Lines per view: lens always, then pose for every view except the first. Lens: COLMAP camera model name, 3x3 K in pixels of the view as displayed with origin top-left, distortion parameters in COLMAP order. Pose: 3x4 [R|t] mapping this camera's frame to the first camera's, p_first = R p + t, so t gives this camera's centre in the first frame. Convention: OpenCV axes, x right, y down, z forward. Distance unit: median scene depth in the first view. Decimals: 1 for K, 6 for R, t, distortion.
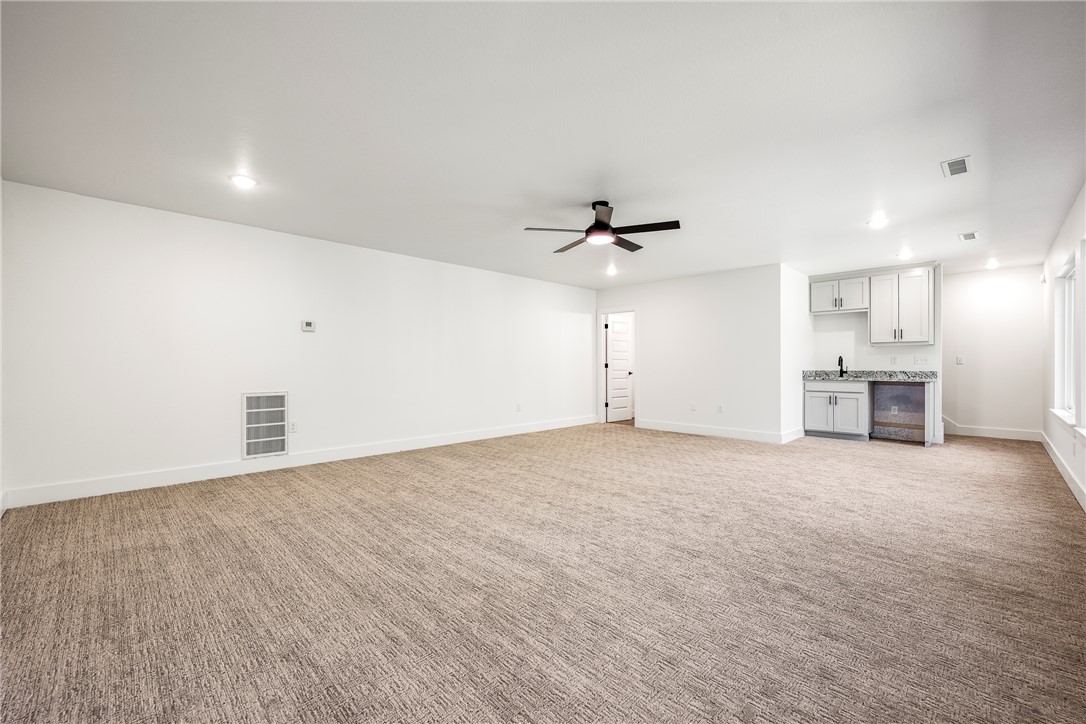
lens RADIAL K [[482.2, 0, 541.3], [0, 482.2, 364.5], [0, 0, 1]] dist [-0.012764, -0.000028]
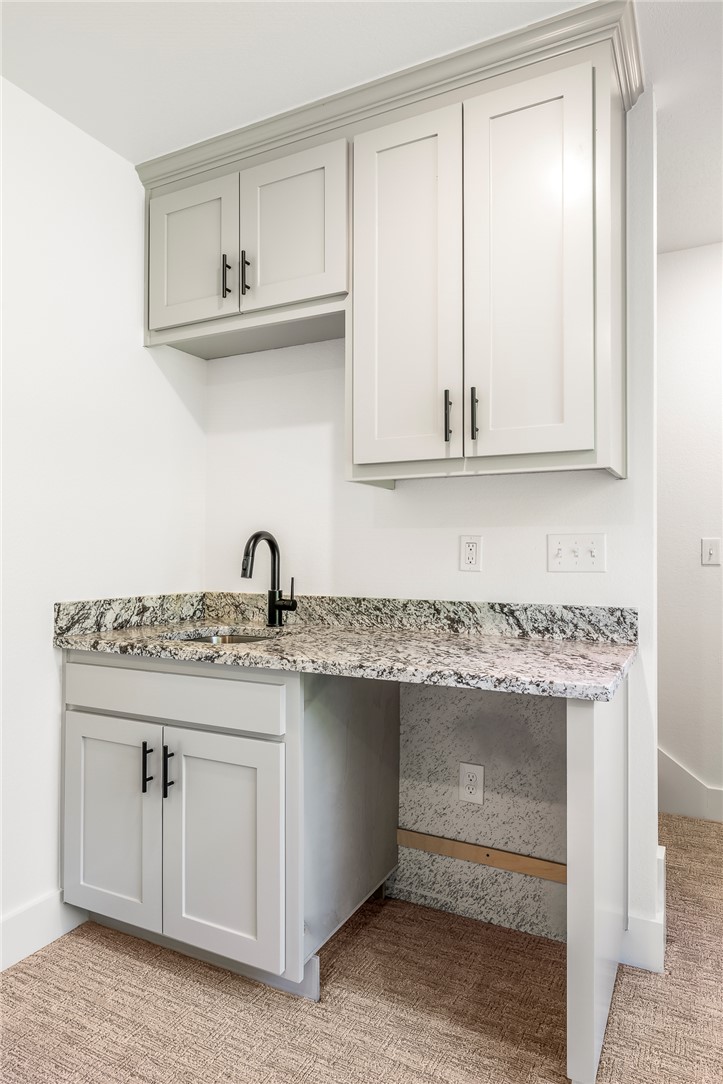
lens RADIAL K [[661.0, 0, 363.0], [0, 661.0, 542.7], [0, 0, 1]] dist [0.001702, 0.000285]
pose [[0.960679, 0.005107, 0.277615, 0.608354], [-0.001467, 0.999910, -0.013318, -0.009141], [-0.277658, 0.012387, 0.960600, 0.726855]]
